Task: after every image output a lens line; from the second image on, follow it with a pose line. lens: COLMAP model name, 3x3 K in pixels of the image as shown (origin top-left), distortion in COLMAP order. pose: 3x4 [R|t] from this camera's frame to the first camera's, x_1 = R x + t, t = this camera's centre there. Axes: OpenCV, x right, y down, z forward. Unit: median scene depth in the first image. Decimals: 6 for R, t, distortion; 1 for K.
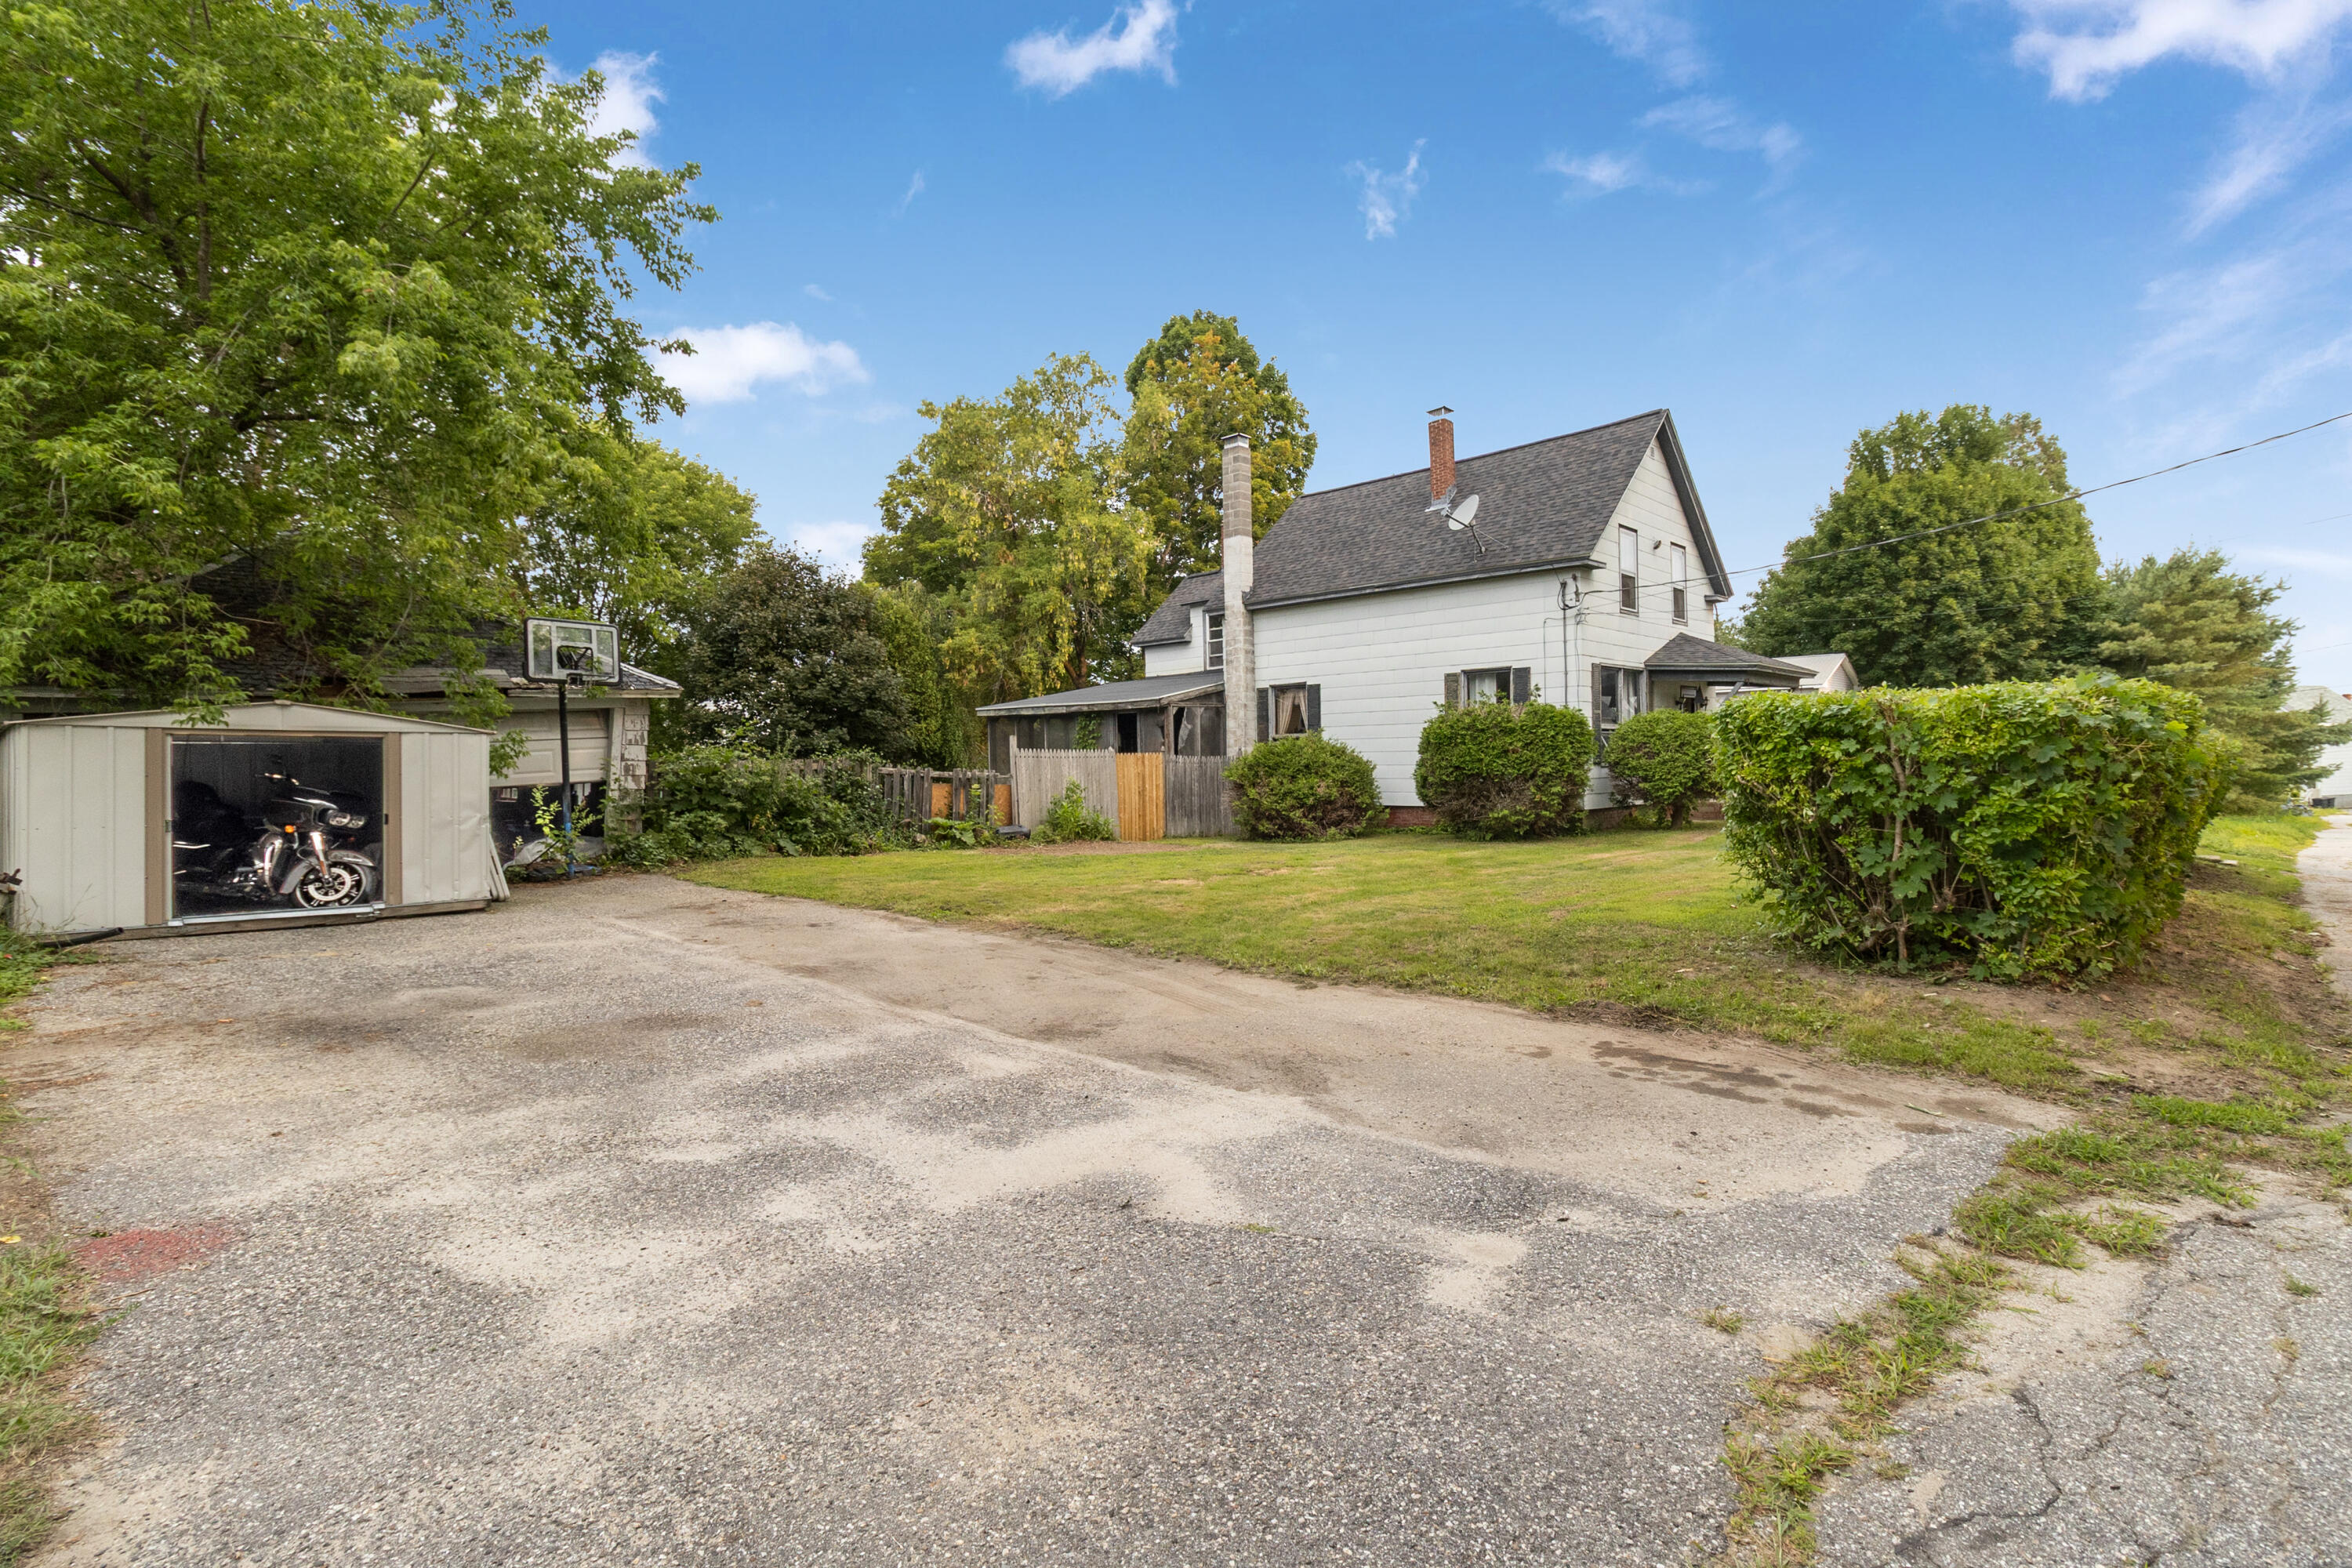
lens RADIAL K [[1102.5, 0, 1176.3], [0, 1102.5, 746.1], [0, 0, 1]] dist [-0.000427, 0.000149]
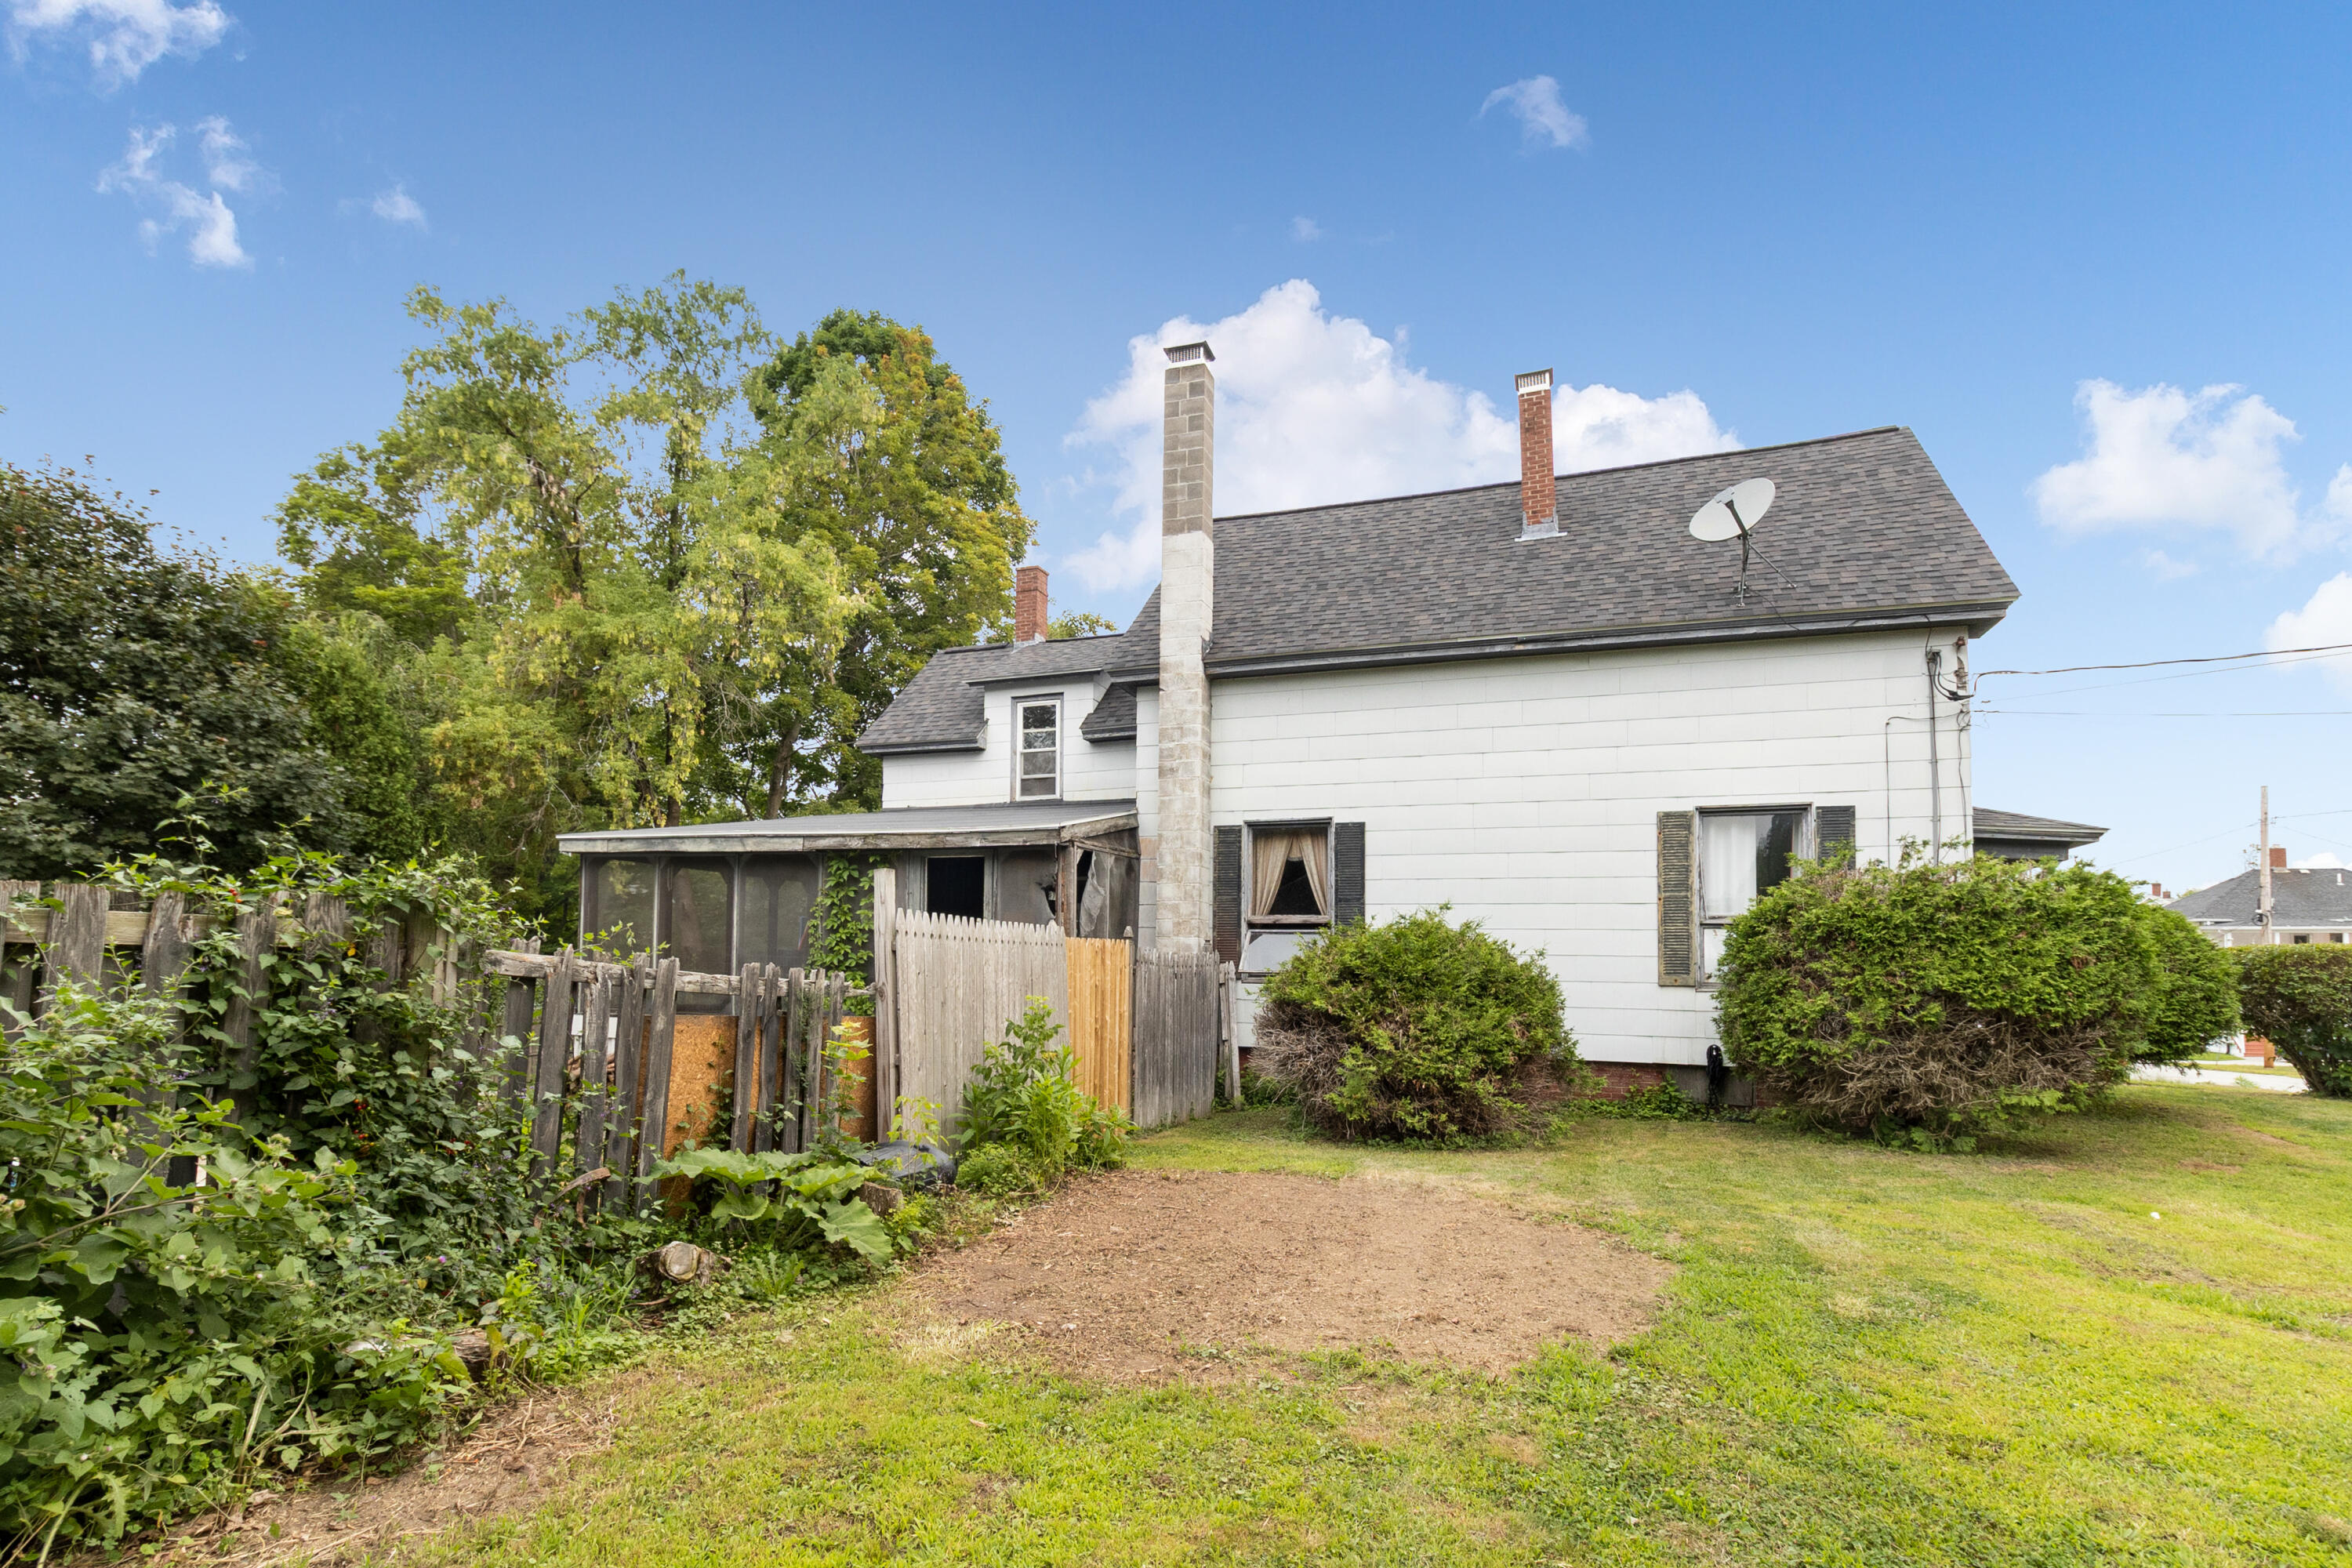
lens RADIAL K [[1145.0, 0, 1173.2], [0, 1145.0, 888.1], [0, 0, 1]] dist [0.002760, 0.001129]
pose [[0.905593, 0.056989, 0.420303, -0.172094], [-0.033659, 0.997463, -0.062724, 0.011856], [-0.422811, 0.042655, 0.905213, 0.517996]]
